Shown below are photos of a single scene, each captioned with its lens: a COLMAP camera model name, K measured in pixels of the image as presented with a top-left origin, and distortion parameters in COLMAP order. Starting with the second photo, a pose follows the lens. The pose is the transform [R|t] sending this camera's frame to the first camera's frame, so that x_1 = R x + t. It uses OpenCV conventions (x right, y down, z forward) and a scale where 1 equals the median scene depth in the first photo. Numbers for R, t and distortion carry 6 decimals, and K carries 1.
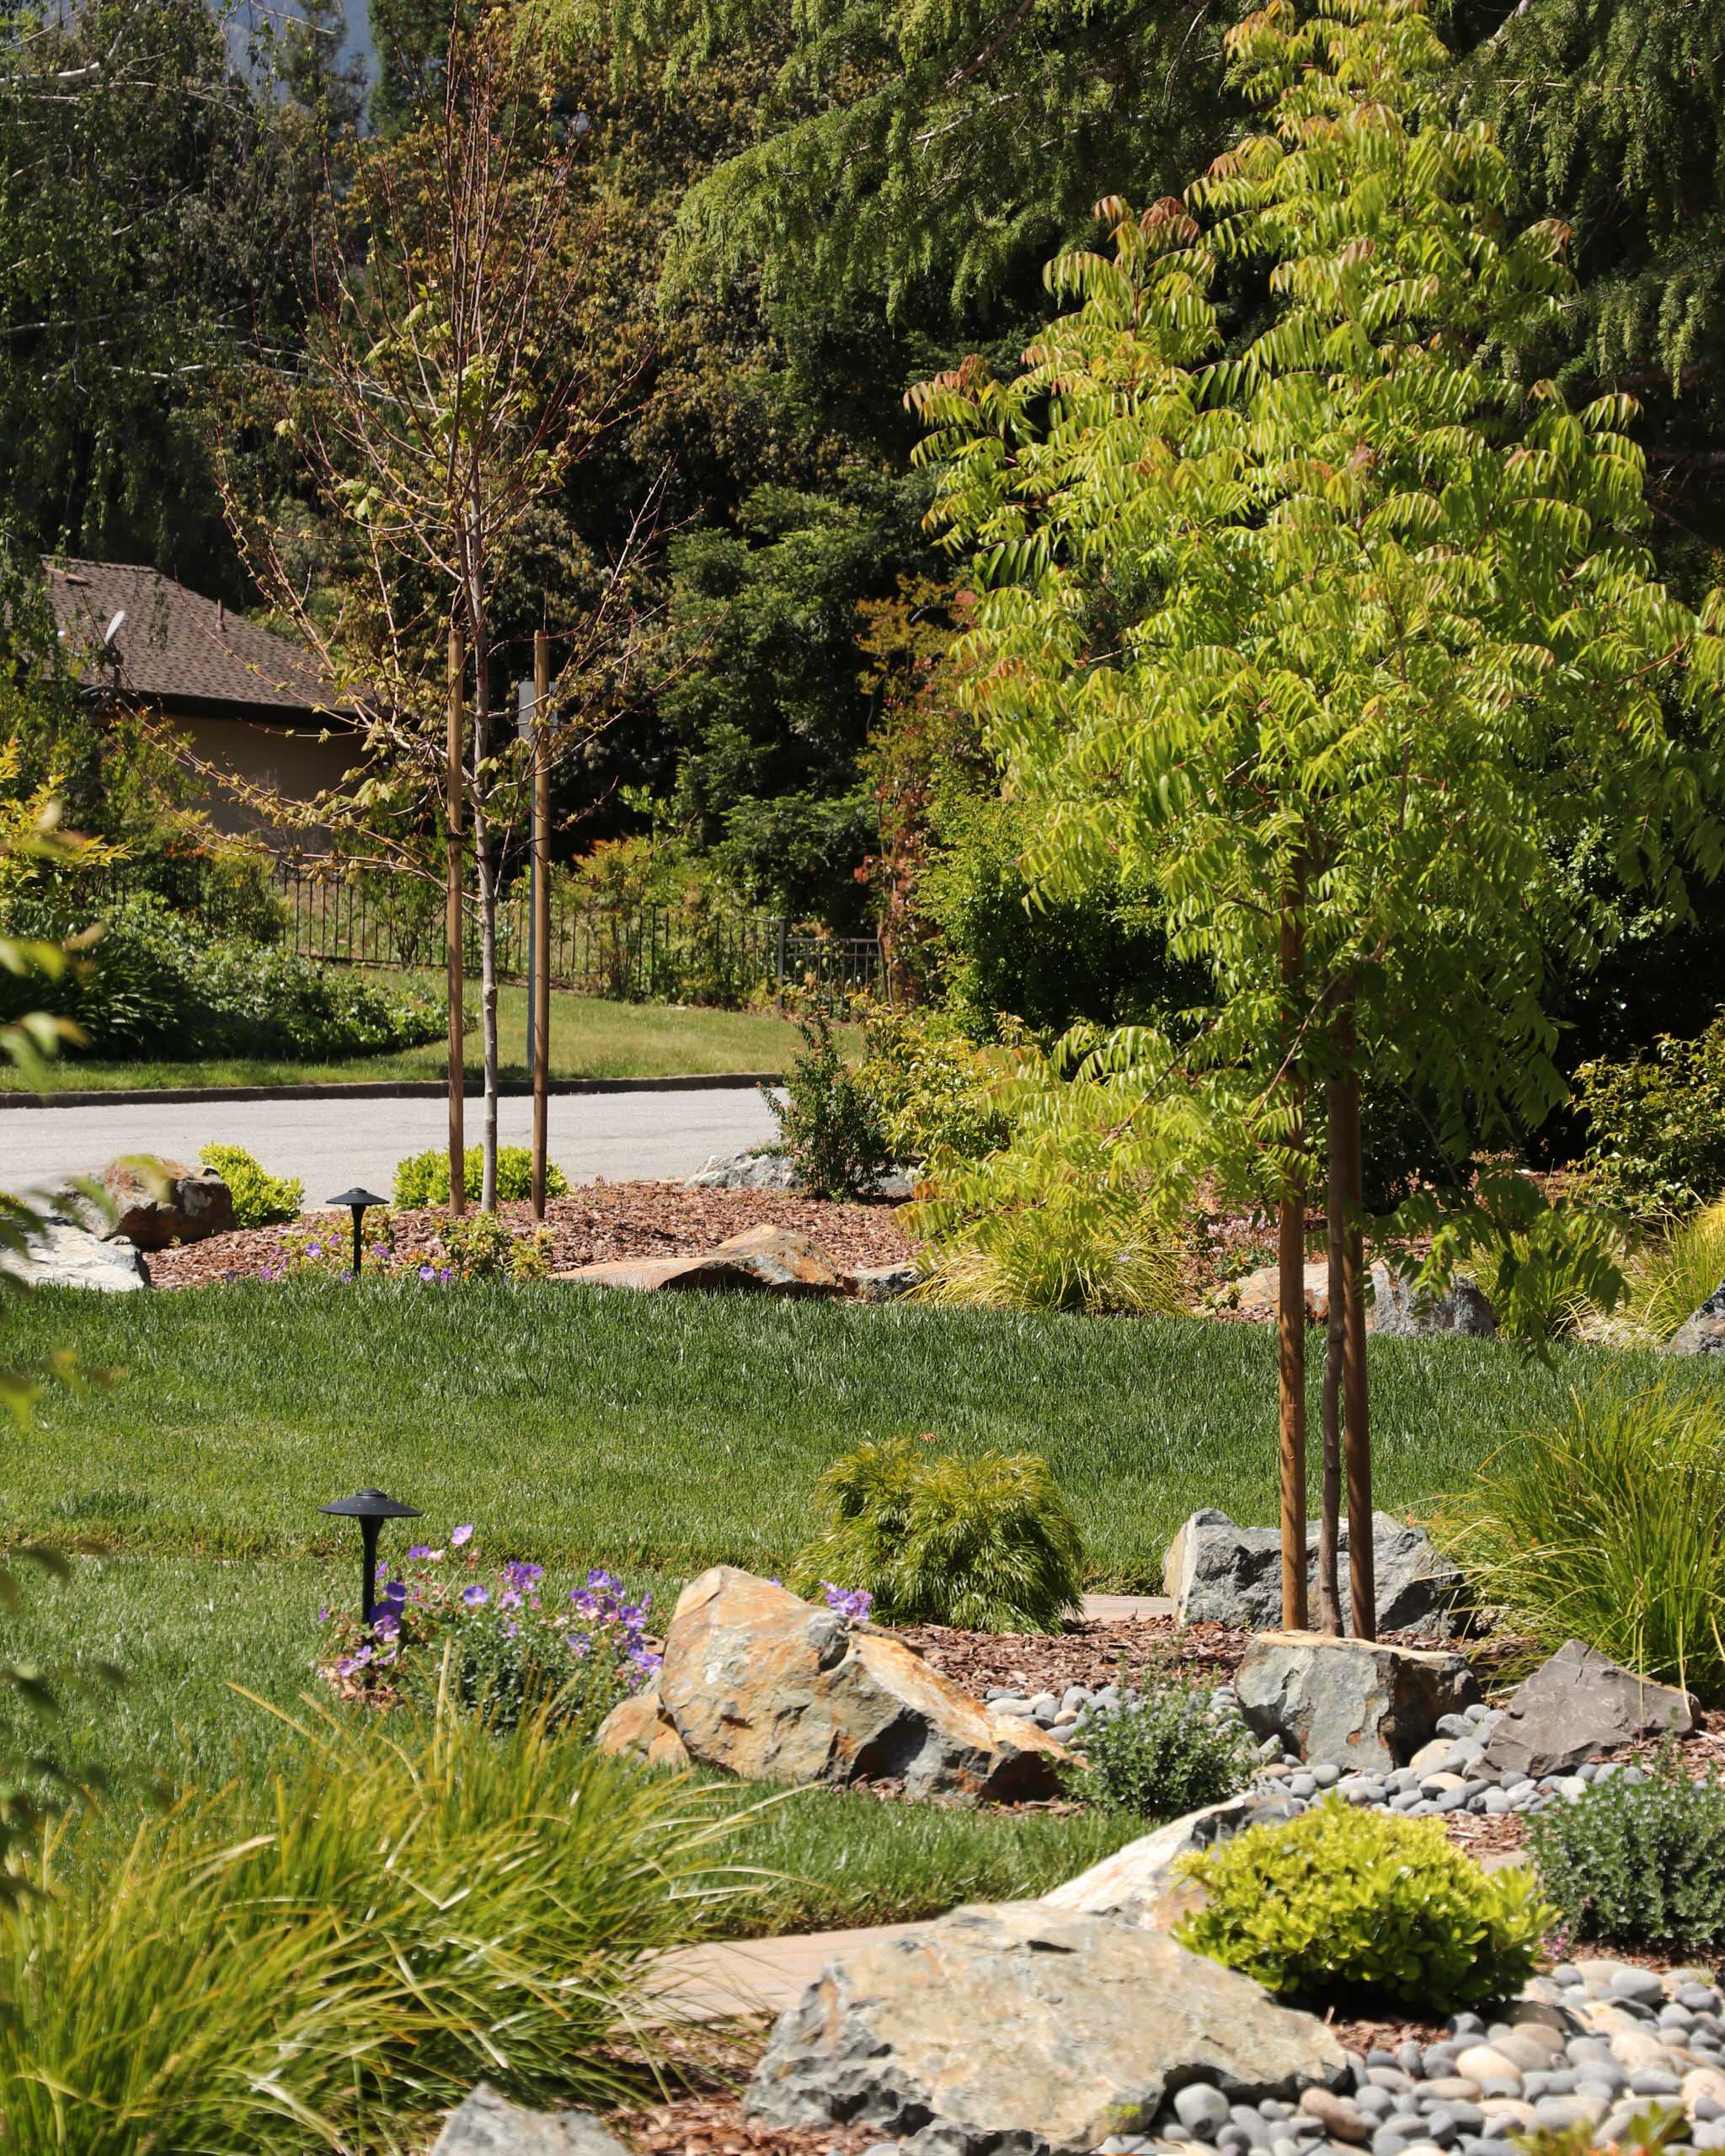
lens RADIAL K [[10512.9, 0, 865.8], [0, 10512.9, 1258.2], [0, 0, 1]] dist [0.938045, 12.181855]
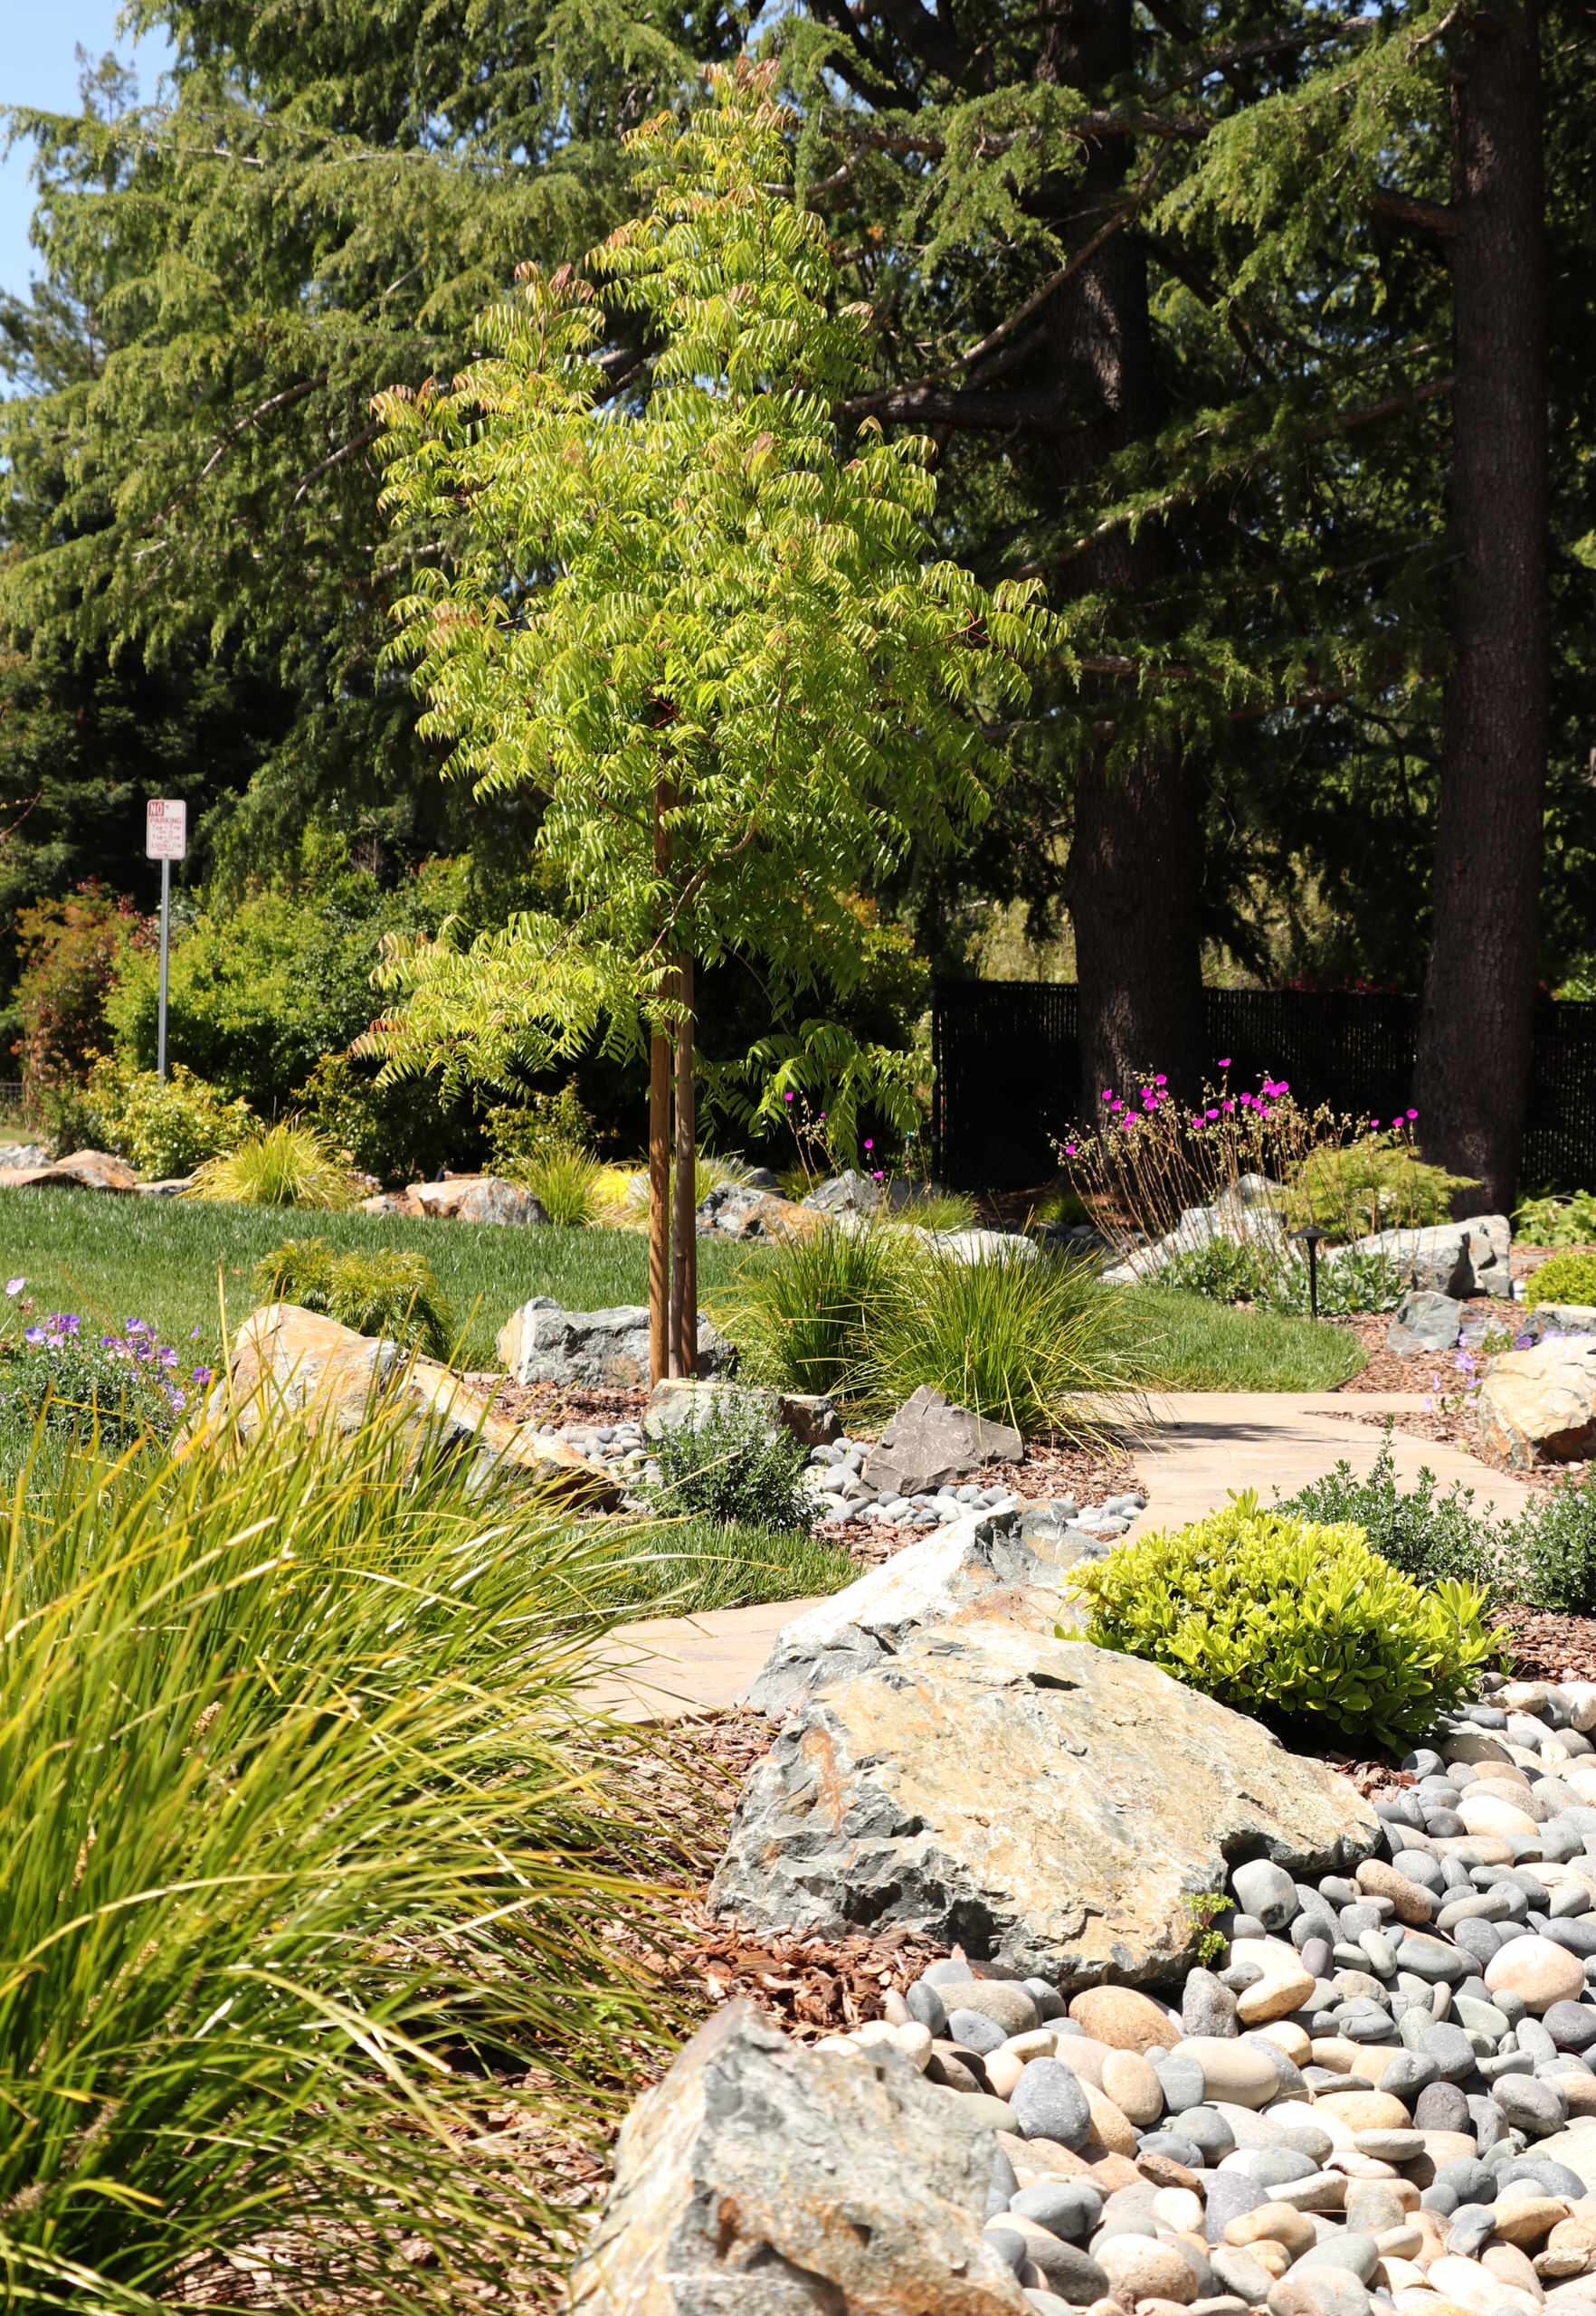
lens RADIAL K [[4874.5, 0, 798.0], [0, 4874.5, 1158.0], [0, 0, 1]] dist [0.224217, -0.066916]
pose [[0.985783, 0.020776, 0.166733, -0.043273], [-0.016683, 0.999525, -0.025908, 0.024392], [-0.167192, 0.022758, 0.985662, 0.437004]]
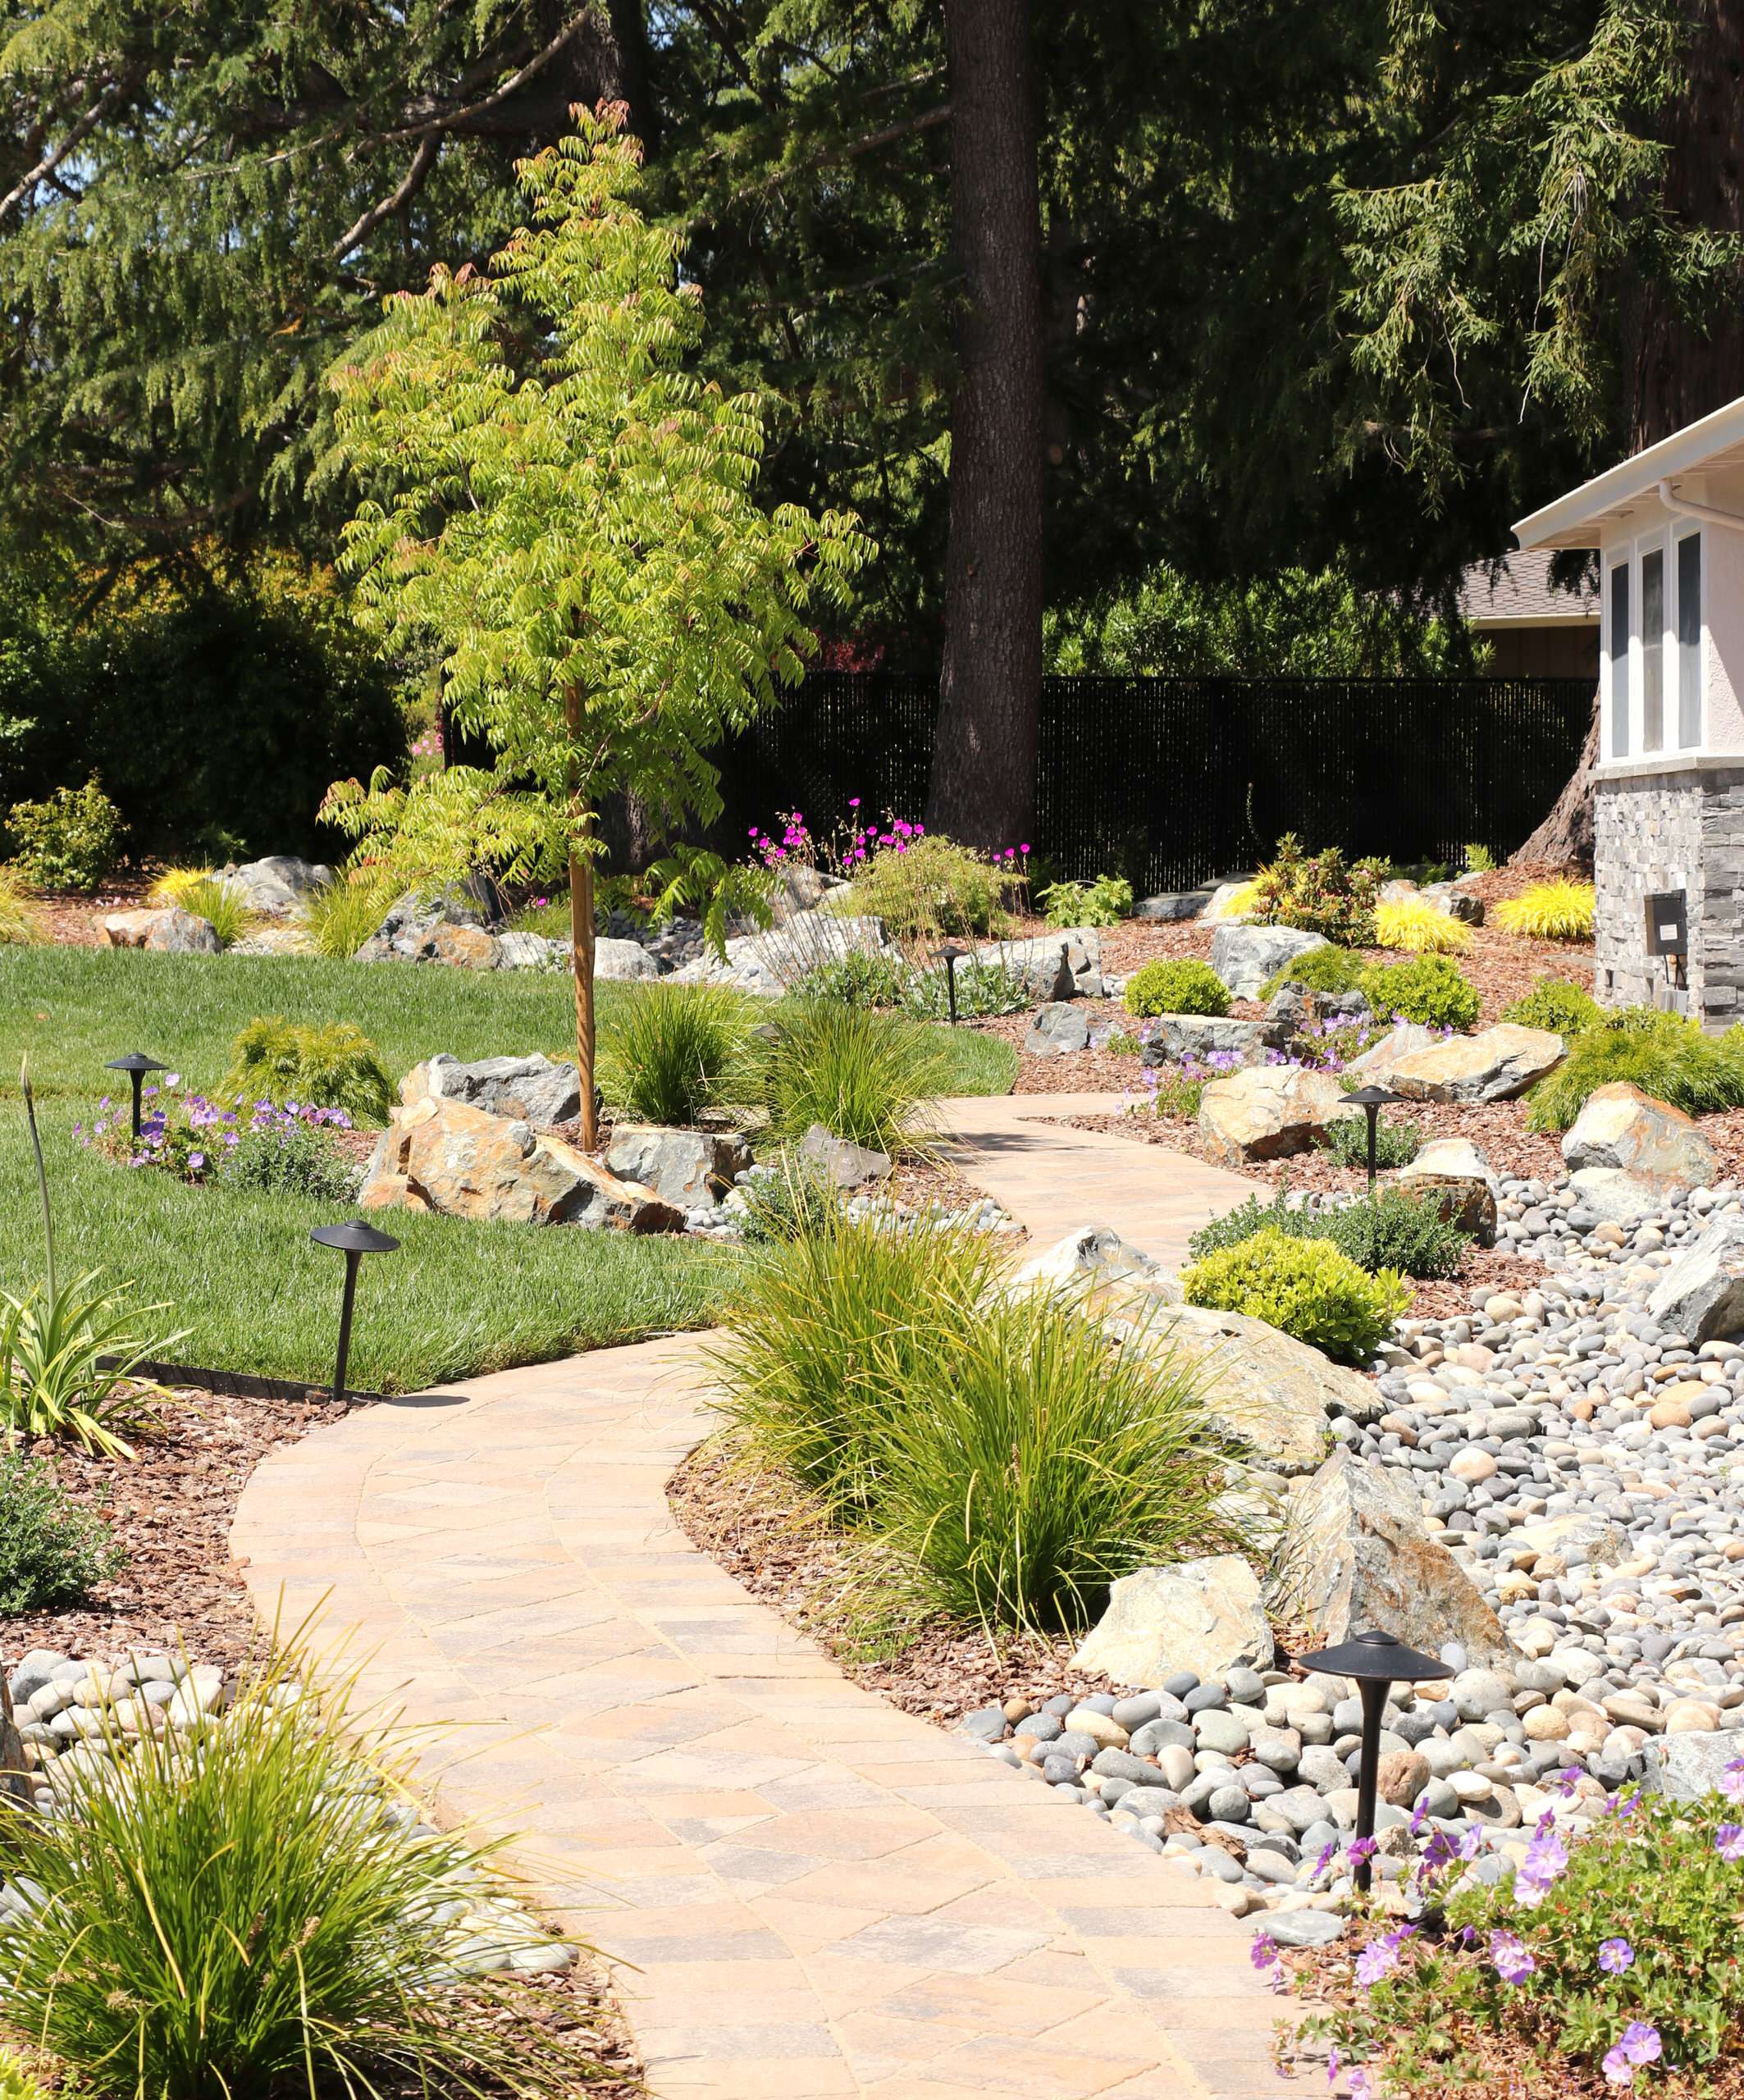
lens RADIAL K [[5326.0, 0, 913.8], [0, 5326.0, 1108.4], [0, 0, 1]] dist [0.301103, -0.711824]
pose [[0.948302, -0.026296, 0.316278, -0.187959], [0.014819, 0.999143, 0.038638, 0.000625], [-0.317023, -0.031953, 0.947879, 0.183395]]
